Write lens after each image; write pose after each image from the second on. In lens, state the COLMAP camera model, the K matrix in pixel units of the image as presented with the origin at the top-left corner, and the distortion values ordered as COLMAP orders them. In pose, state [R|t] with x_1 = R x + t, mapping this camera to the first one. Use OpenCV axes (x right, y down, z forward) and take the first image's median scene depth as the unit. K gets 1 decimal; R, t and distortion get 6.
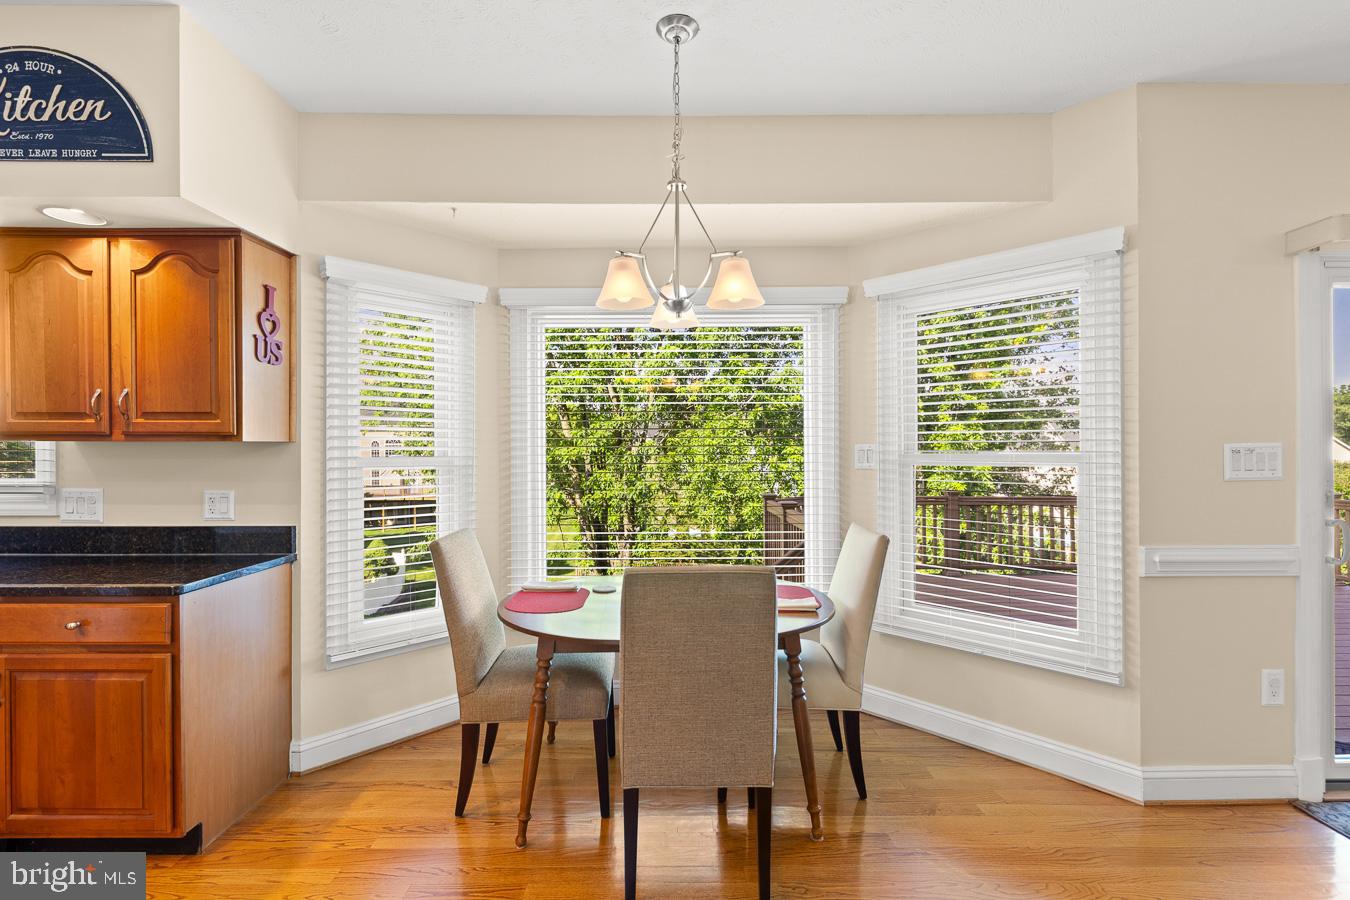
lens RADIAL K [[635.4, 0, 678.3], [0, 635.4, 454.0], [0, 0, 1]] dist [0.001559, -0.004405]
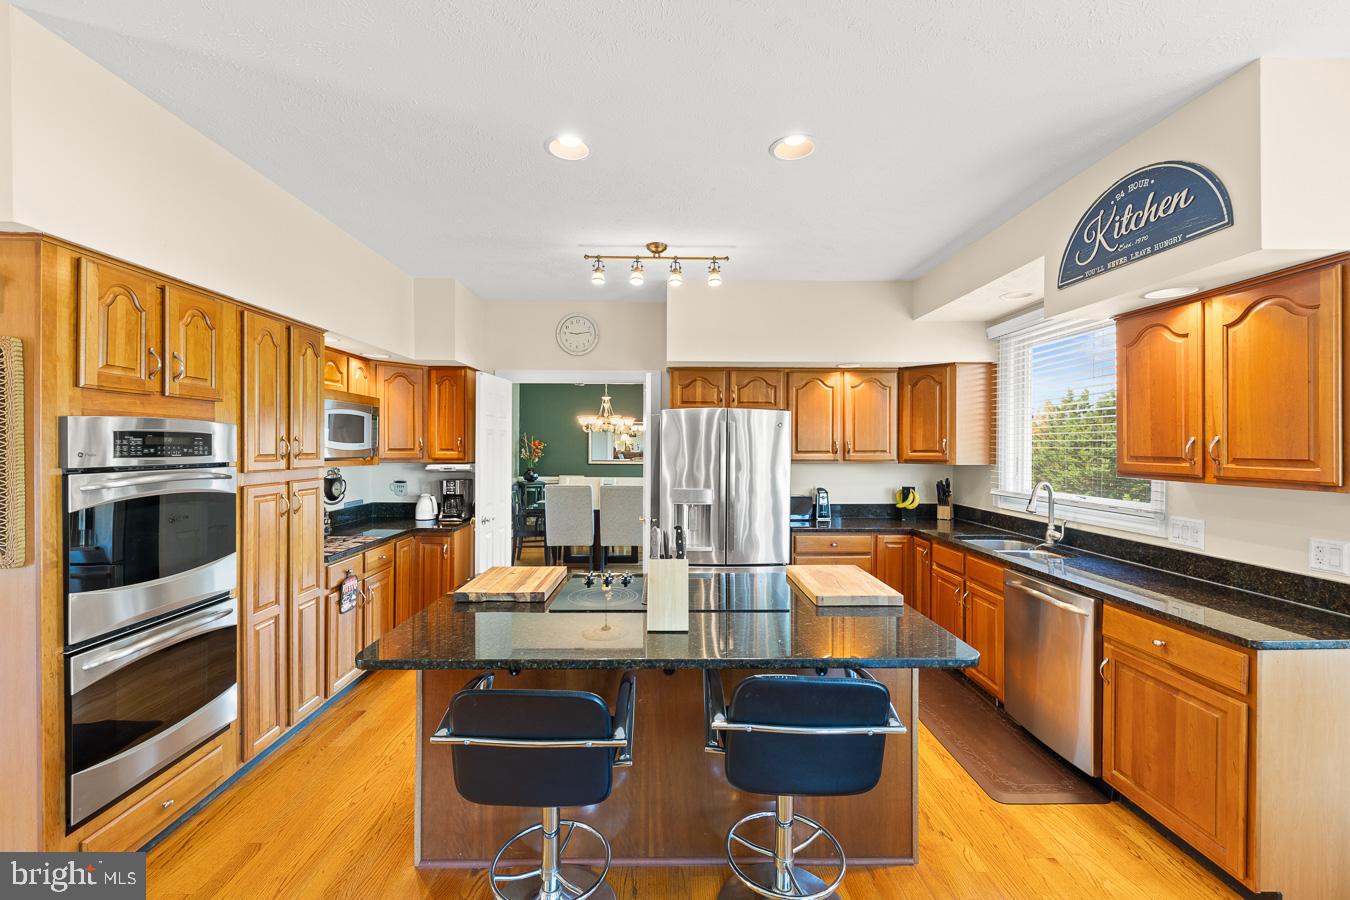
lens RADIAL K [[547.3, 0, 668.2], [0, 547.3, 449.1], [0, 0, 1]] dist [0.008184, -0.005103]
pose [[0.002464, 0.005480, -0.999982, 0.060469], [-0.007424, 0.999958, 0.005462, -0.079367], [0.999969, 0.007410, 0.002504, 0.064965]]
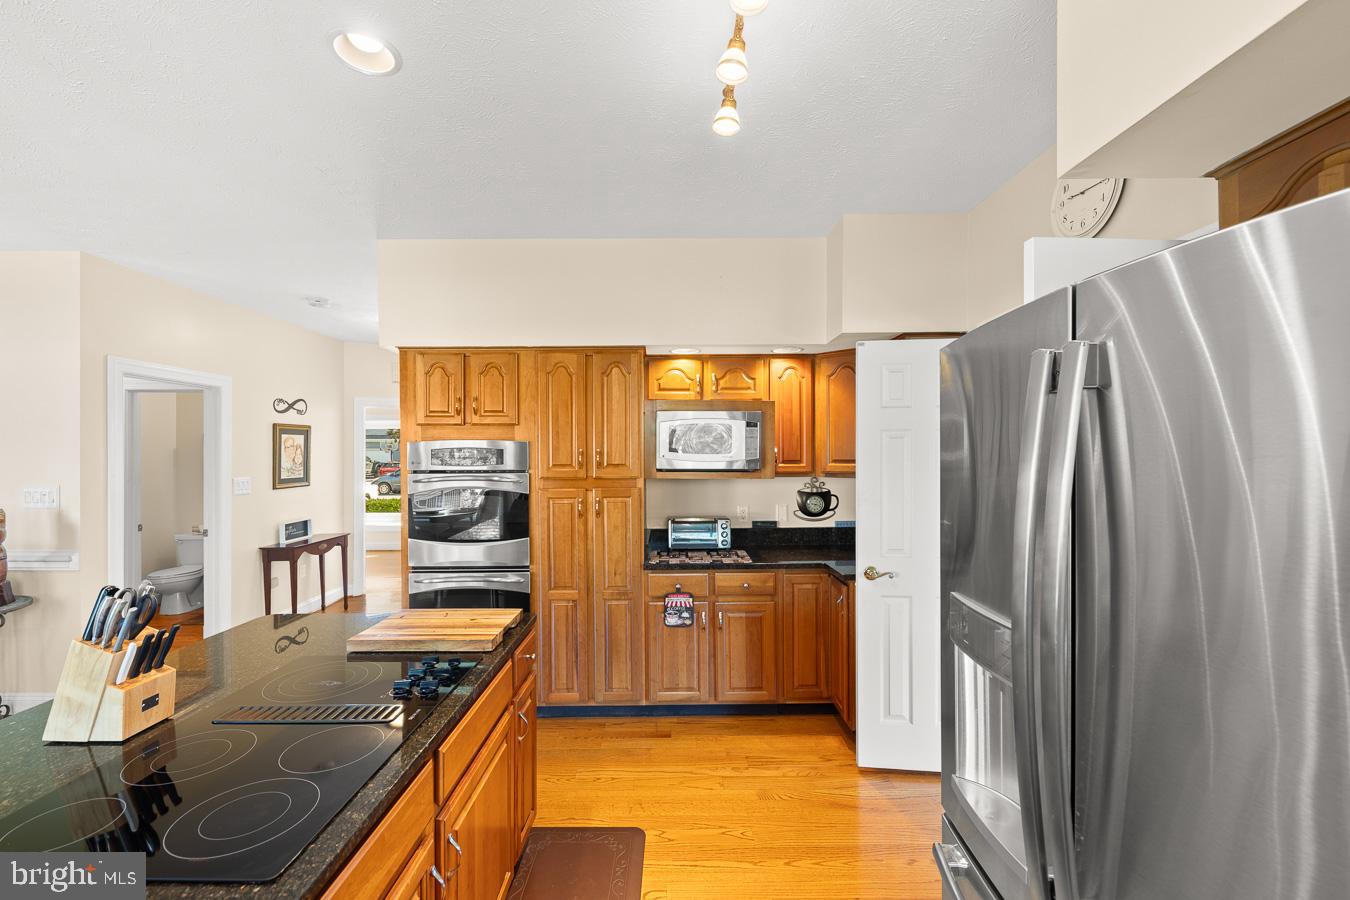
lens RADIAL K [[547.3, 0, 675.8], [0, 547.3, 453.0], [0, 0, 1]] dist [0.008184, -0.005103]
pose [[-0.999994, 0.003506, -0.000649, -1.332352], [0.003505, 0.999992, 0.002015, -0.086384], [0.000656, 0.002013, -0.999998, 0.612705]]
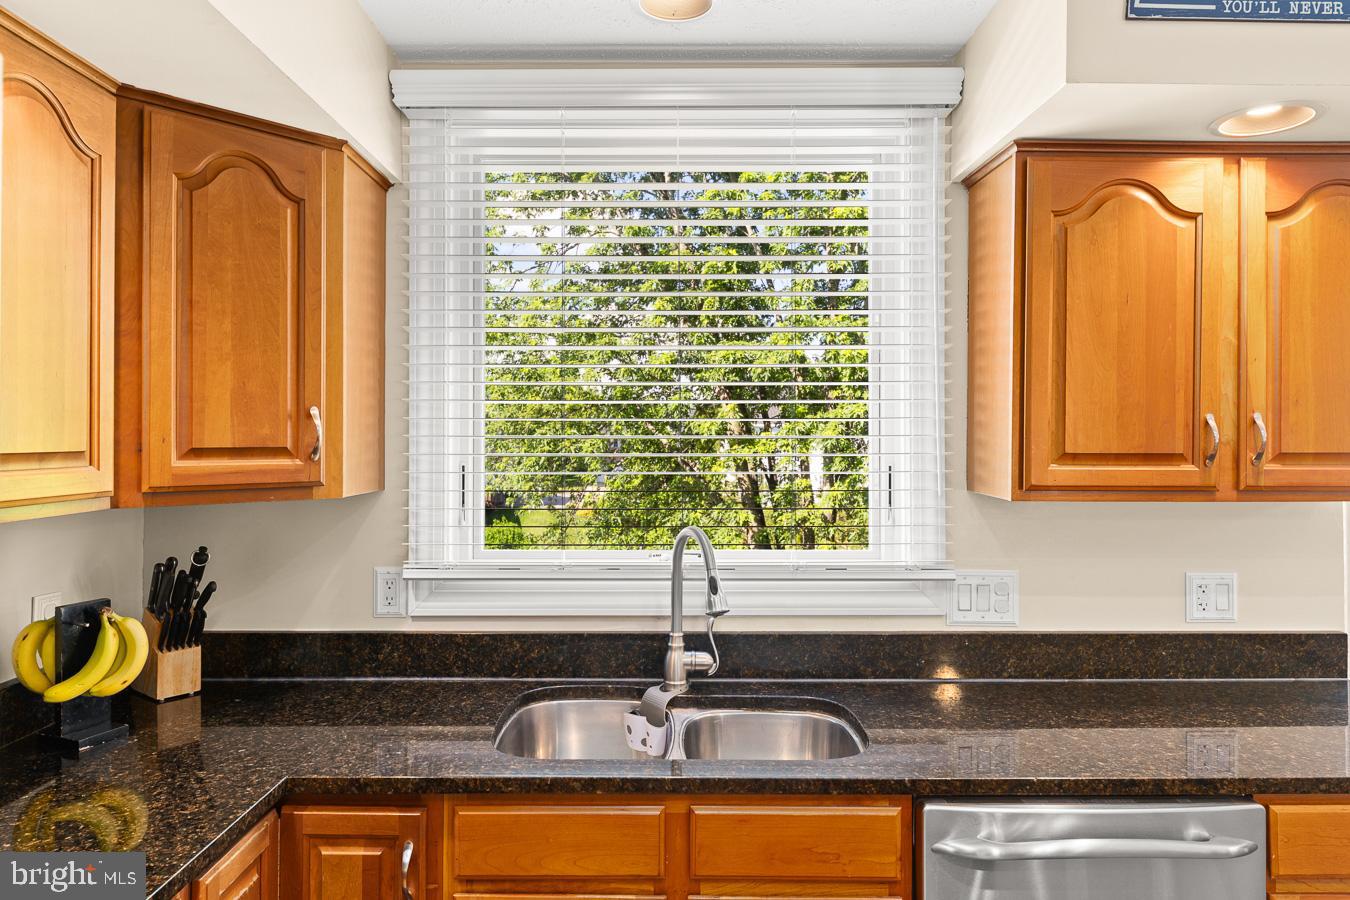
lens RADIAL K [[888.3, 0, 680.2], [0, 888.3, 439.5], [0, 0, 1]] dist [0.005662, 0.005104]
pose [[0.999997, -0.001302, -0.002262, -1.406651], [0.001288, 0.999978, -0.006435, -0.074028], [0.002270, 0.006432, 0.999977, 0.172669]]
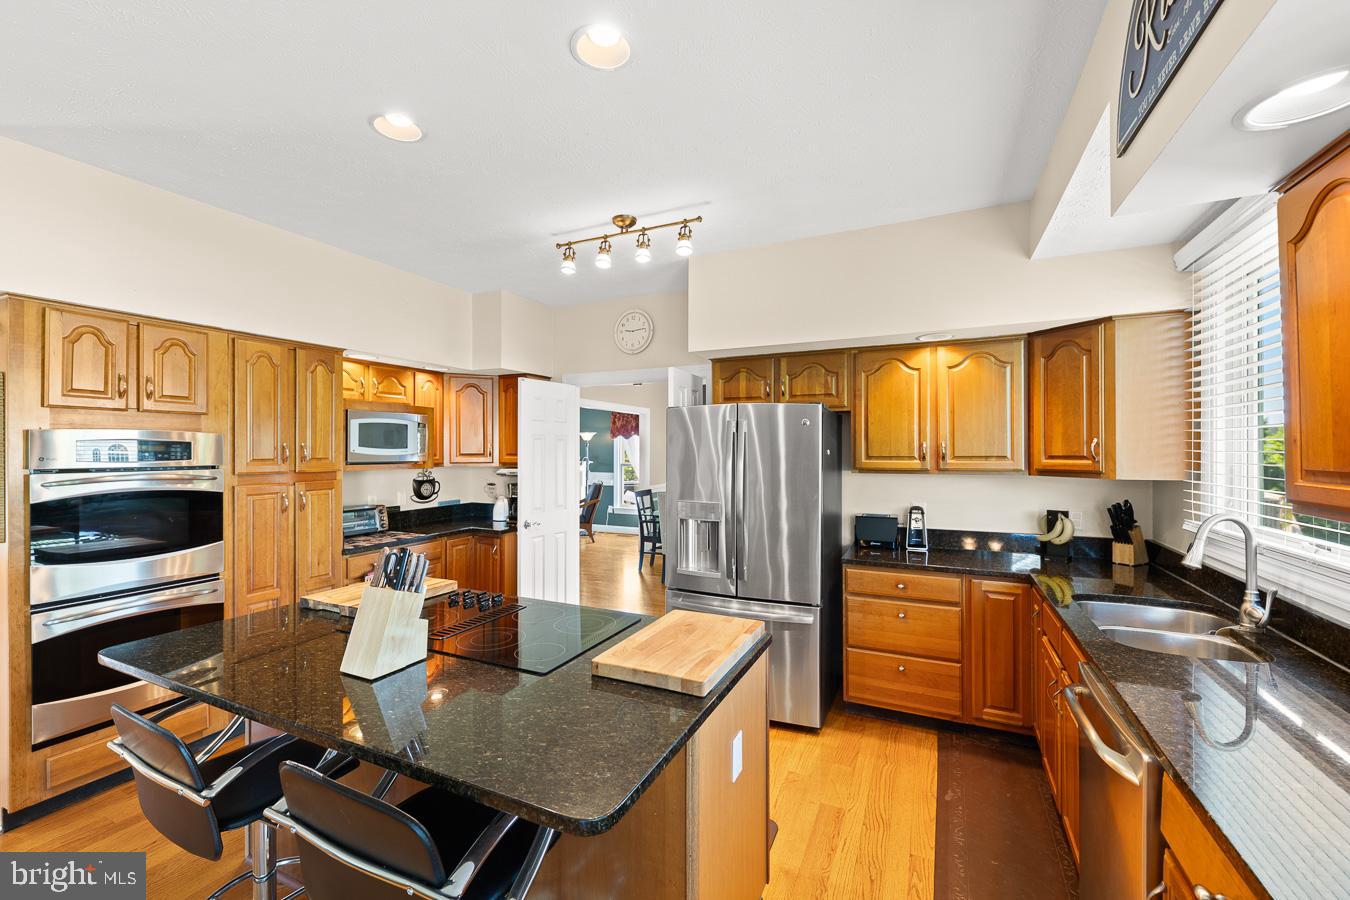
lens RADIAL K [[547.3, 0, 662.5], [0, 547.3, 448.1], [0, 0, 1]] dist [0.008184, -0.005103]
pose [[-0.446469, -0.003025, -0.894794, -0.311092], [-0.003903, 0.999991, -0.001434, -0.083643], [0.894791, 0.002852, -0.446477, 0.680298]]
